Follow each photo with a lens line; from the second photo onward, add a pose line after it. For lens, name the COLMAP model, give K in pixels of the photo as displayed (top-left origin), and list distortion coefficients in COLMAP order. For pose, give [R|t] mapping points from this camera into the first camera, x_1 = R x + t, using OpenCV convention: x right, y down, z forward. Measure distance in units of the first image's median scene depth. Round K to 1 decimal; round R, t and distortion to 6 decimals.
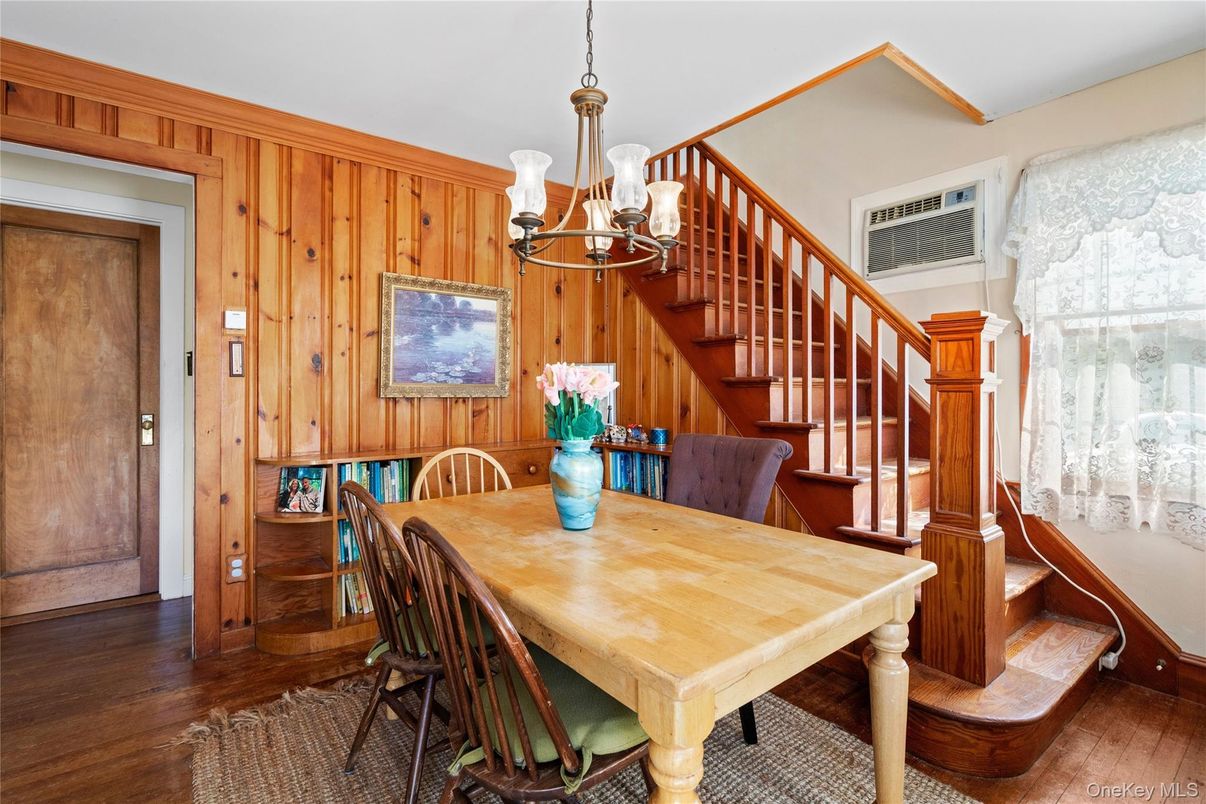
lens RADIAL K [[560.9, 0, 607.3], [0, 560.9, 384.1], [0, 0, 1]] dist [-0.011587, 0.000246]
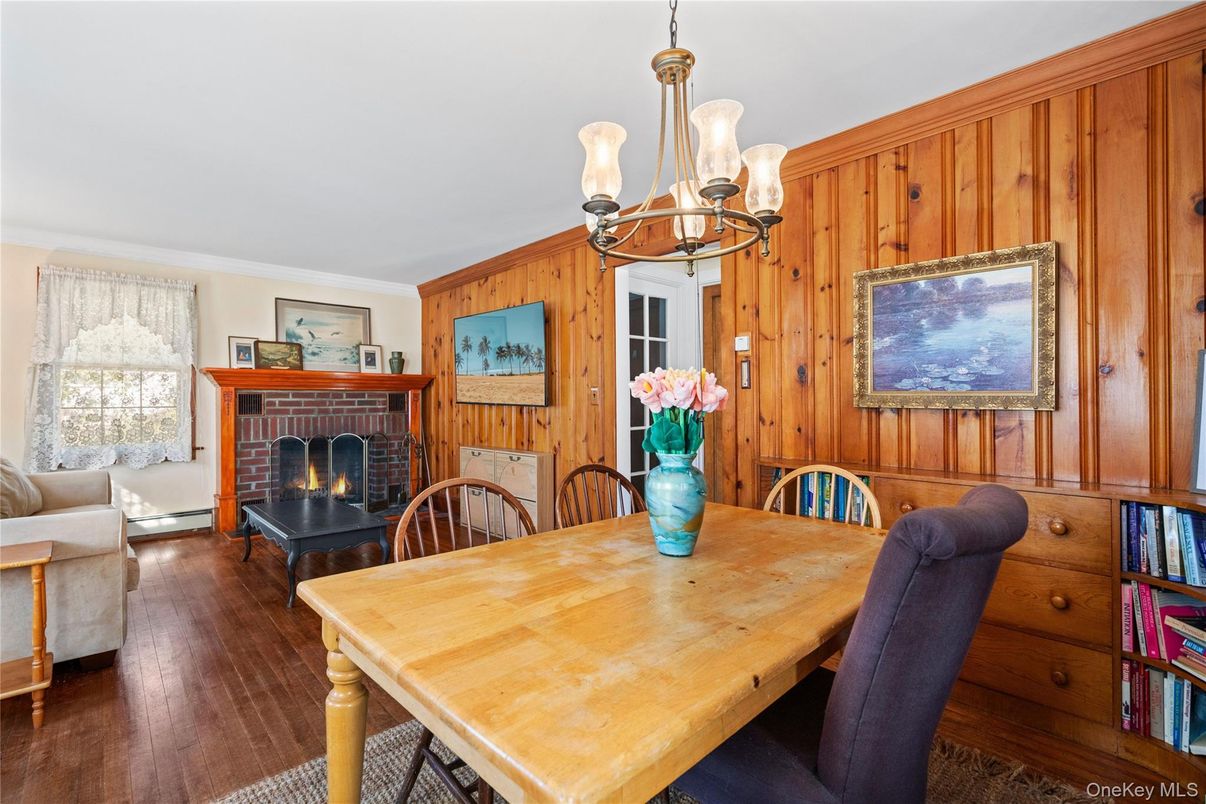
lens RADIAL K [[584.3, 0, 603.0], [0, 584.3, 402.0], [0, 0, 1]] dist [-0.013614, 0.000236]
pose [[0.054626, 0.002064, -0.998505, 0.548721], [0.008217, 0.999963, 0.002517, 0.009134], [0.998473, -0.008342, 0.054607, 0.534541]]
